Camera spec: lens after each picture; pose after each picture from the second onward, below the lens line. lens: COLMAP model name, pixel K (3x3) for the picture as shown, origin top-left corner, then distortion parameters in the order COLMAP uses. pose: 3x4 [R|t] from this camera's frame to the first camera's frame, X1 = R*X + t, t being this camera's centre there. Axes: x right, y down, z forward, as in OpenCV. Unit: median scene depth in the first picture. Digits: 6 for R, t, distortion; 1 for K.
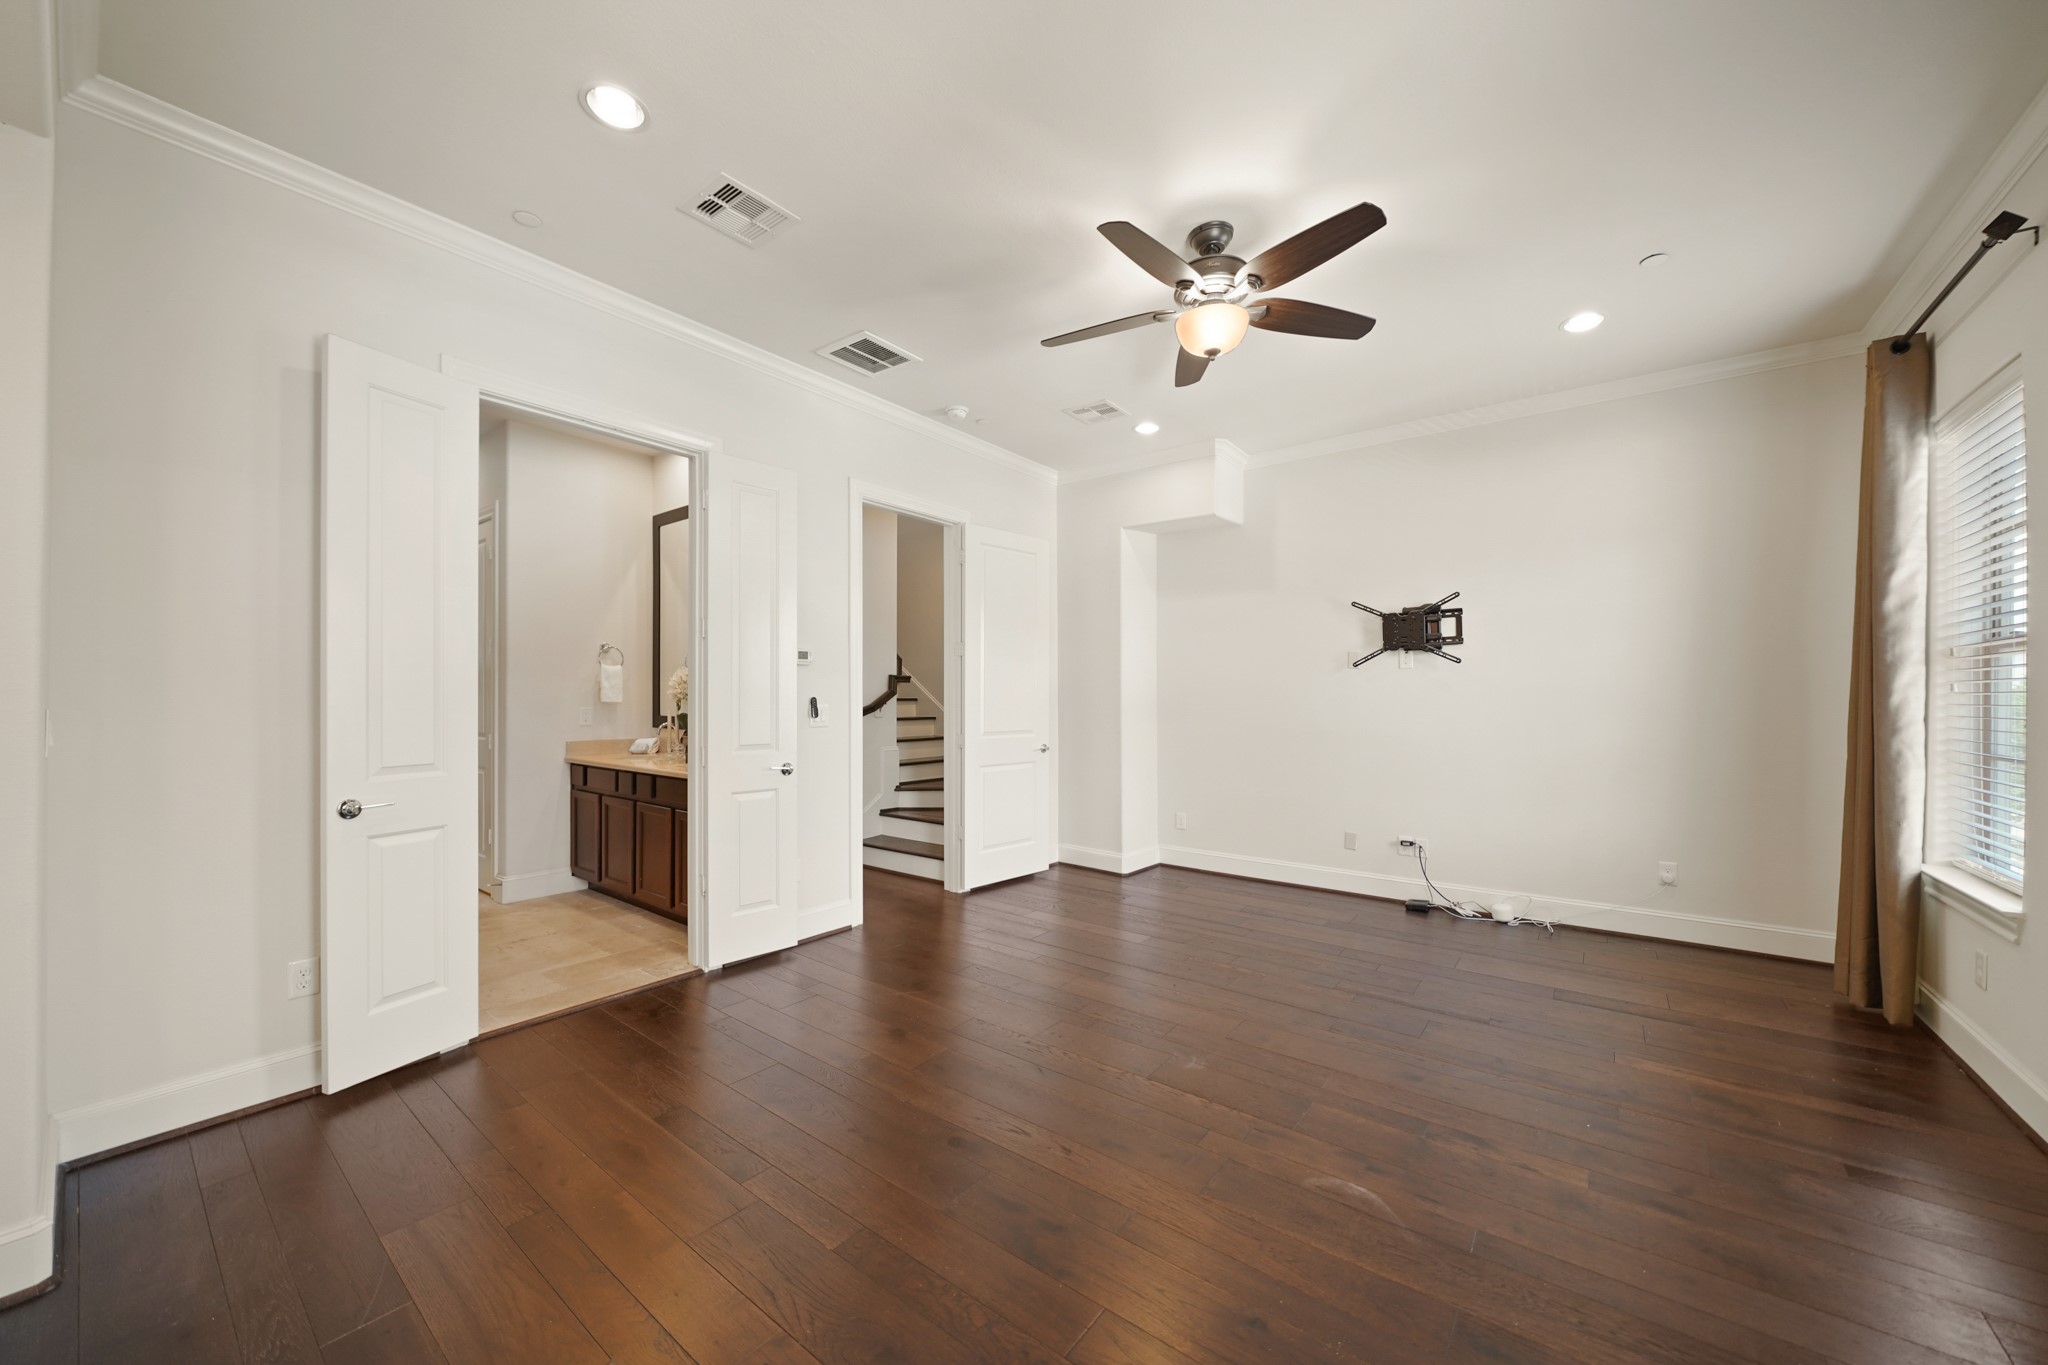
lens RADIAL K [[730.2, 0, 1020.6], [0, 730.2, 690.7], [0, 0, 1]] dist [-0.000603, -0.000015]
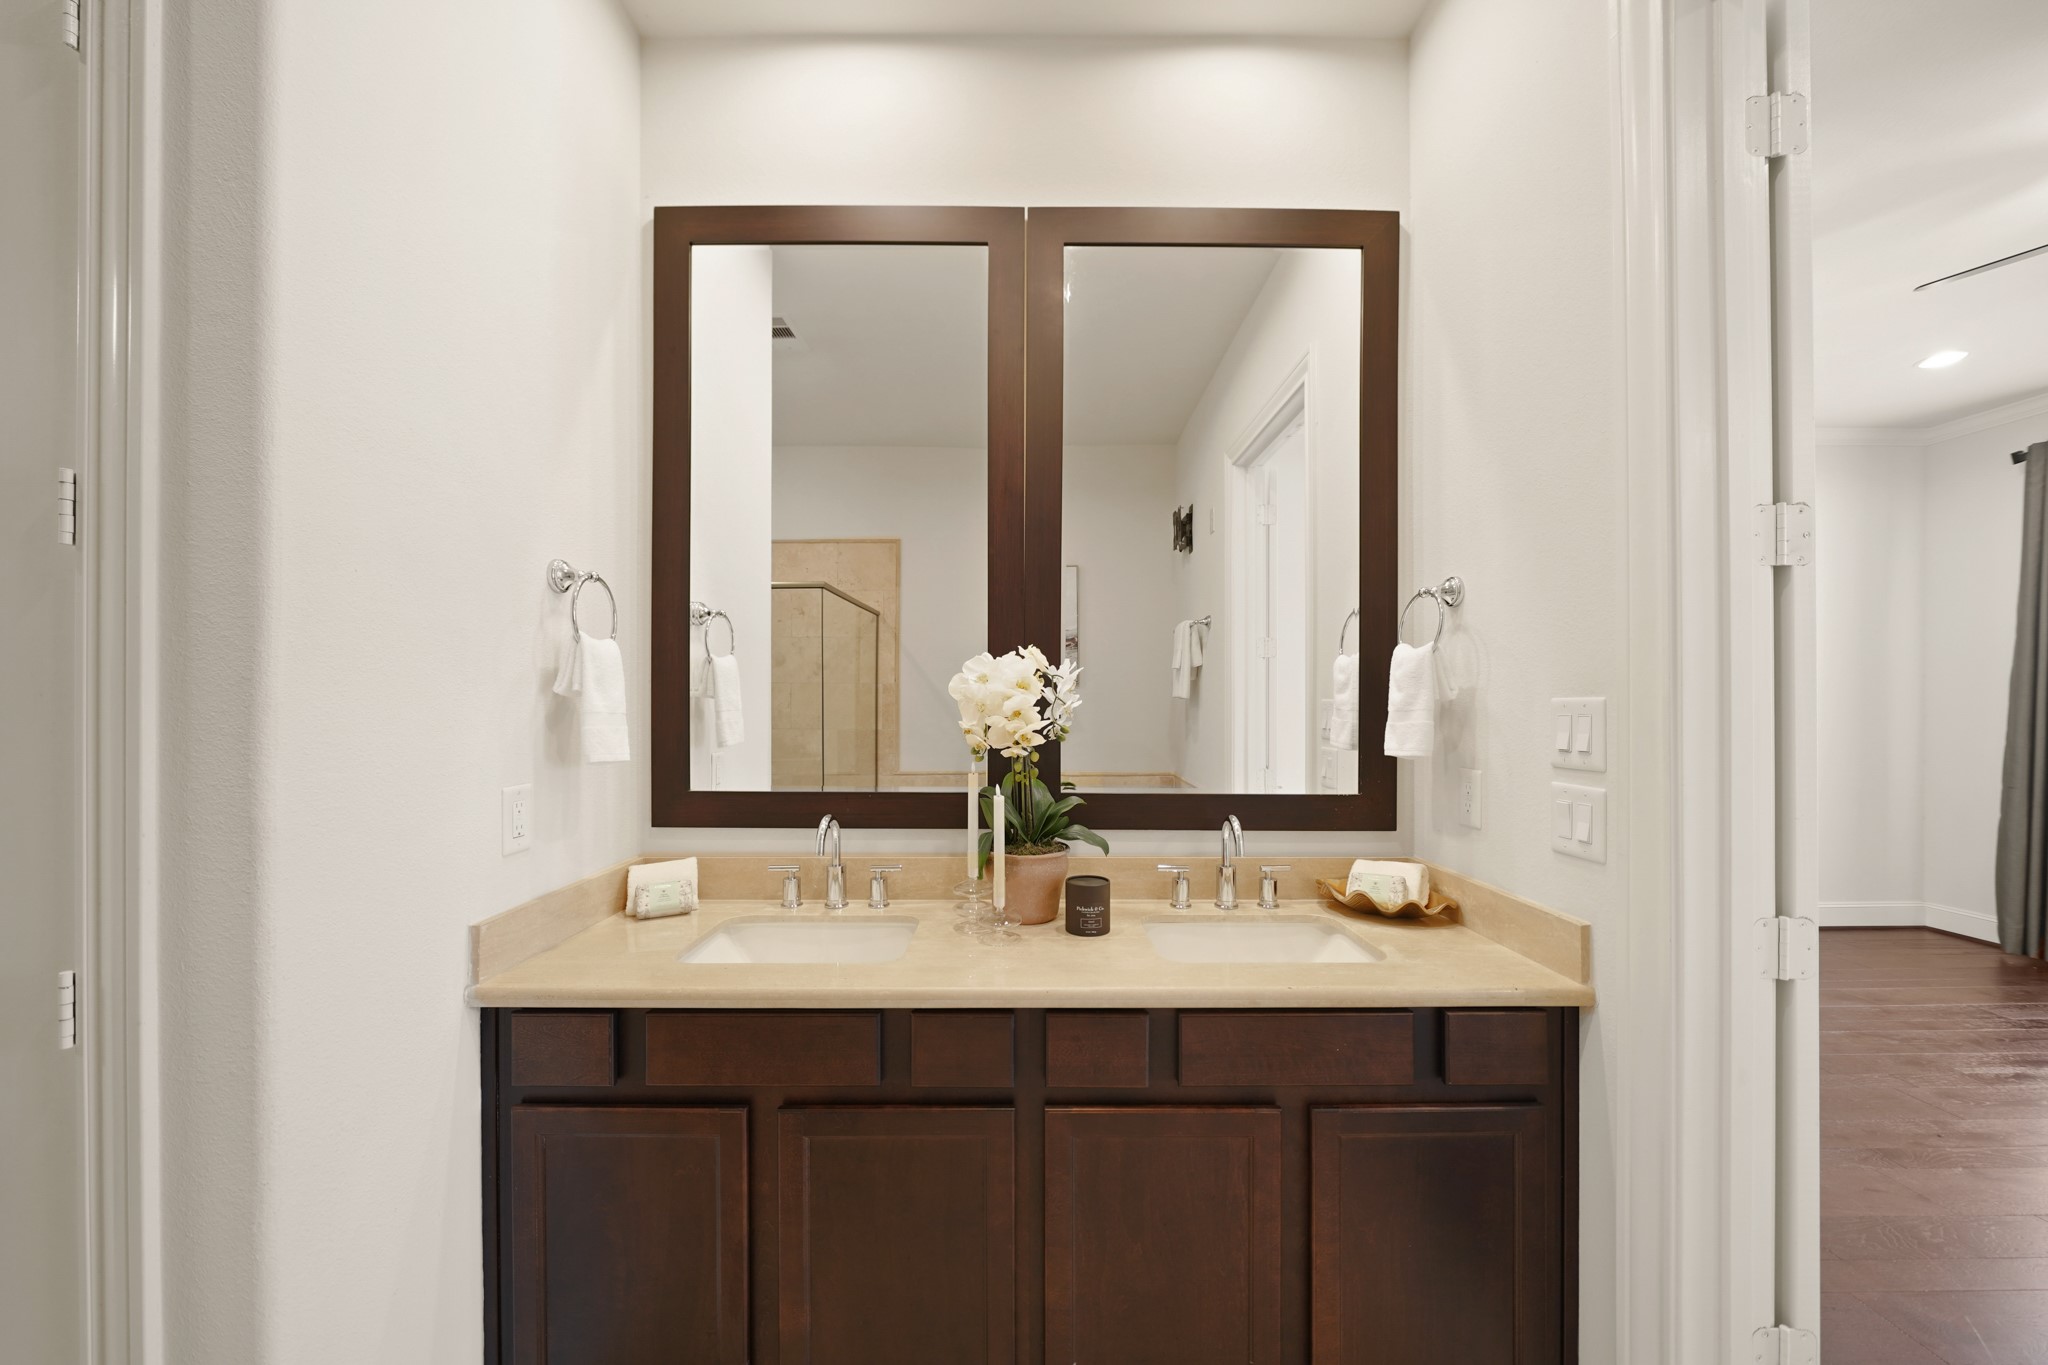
lens RADIAL K [[779.3, 0, 1029.8], [0, 779.3, 685.0], [0, 0, 1]] dist [-0.000488, 0.000082]
pose [[0.788208, 0.012107, 0.615290, -0.672277], [-0.008999, 0.999926, -0.008147, -0.016114], [-0.615343, 0.000885, 0.788259, 0.693342]]
